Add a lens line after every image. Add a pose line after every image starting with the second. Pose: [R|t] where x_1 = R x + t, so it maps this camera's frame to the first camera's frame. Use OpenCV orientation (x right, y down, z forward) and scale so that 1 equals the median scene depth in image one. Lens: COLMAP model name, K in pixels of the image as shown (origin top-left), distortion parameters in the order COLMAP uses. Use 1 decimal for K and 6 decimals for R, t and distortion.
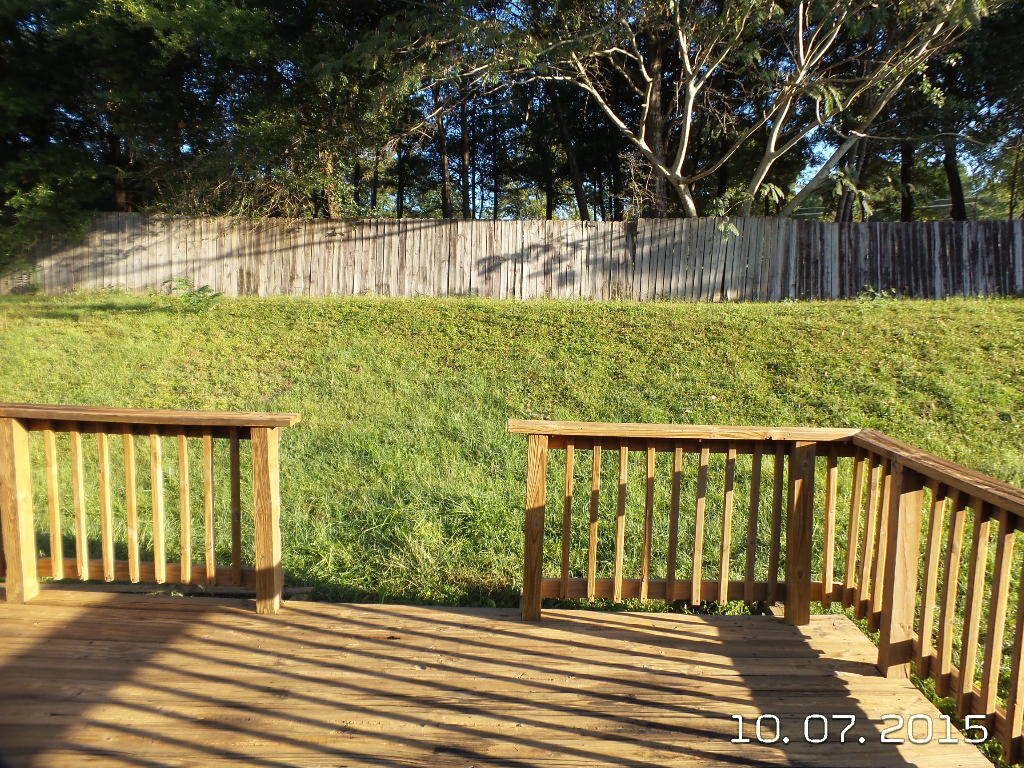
lens RADIAL K [[705.4, 0, 512.0], [0, 705.4, 384.0], [0, 0, 1]] dist [-0.006590, 0.001354]
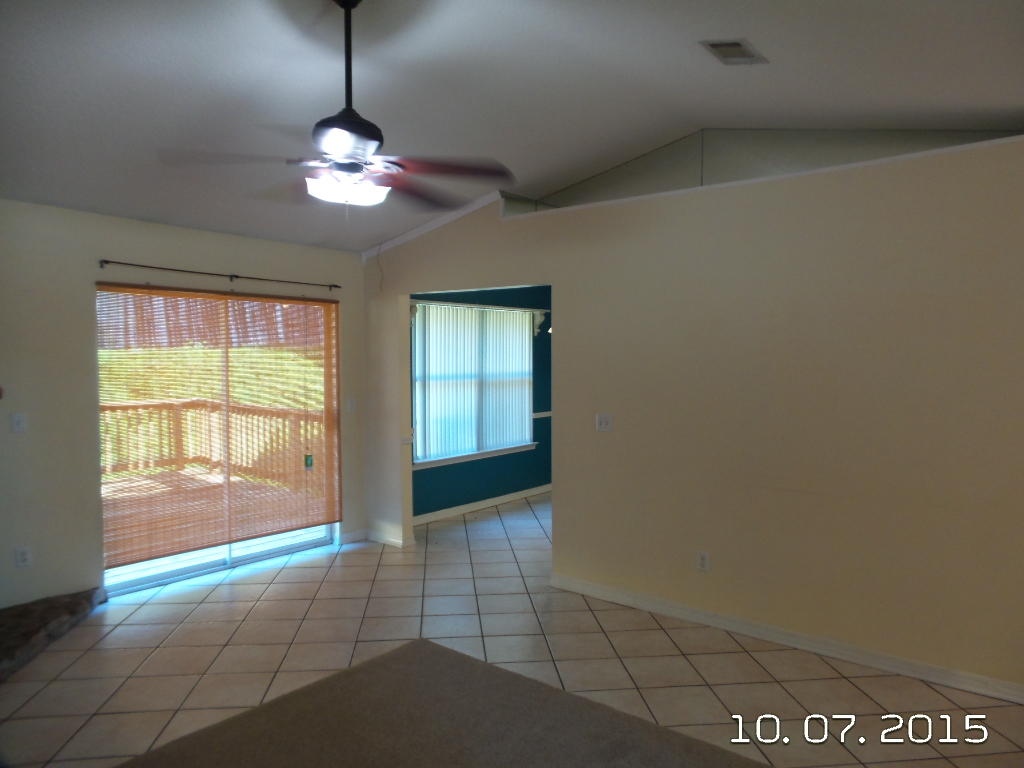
lens RADIAL K [[710.5, 0, 512.0], [0, 710.5, 384.0], [0, 0, 1]] dist [-0.001376, 0.000390]
pose [[0.623122, -0.048774, 0.780603, -0.894348], [0.098036, 0.995053, -0.016084, 0.172260], [-0.775957, 0.086549, 0.624821, -1.679714]]
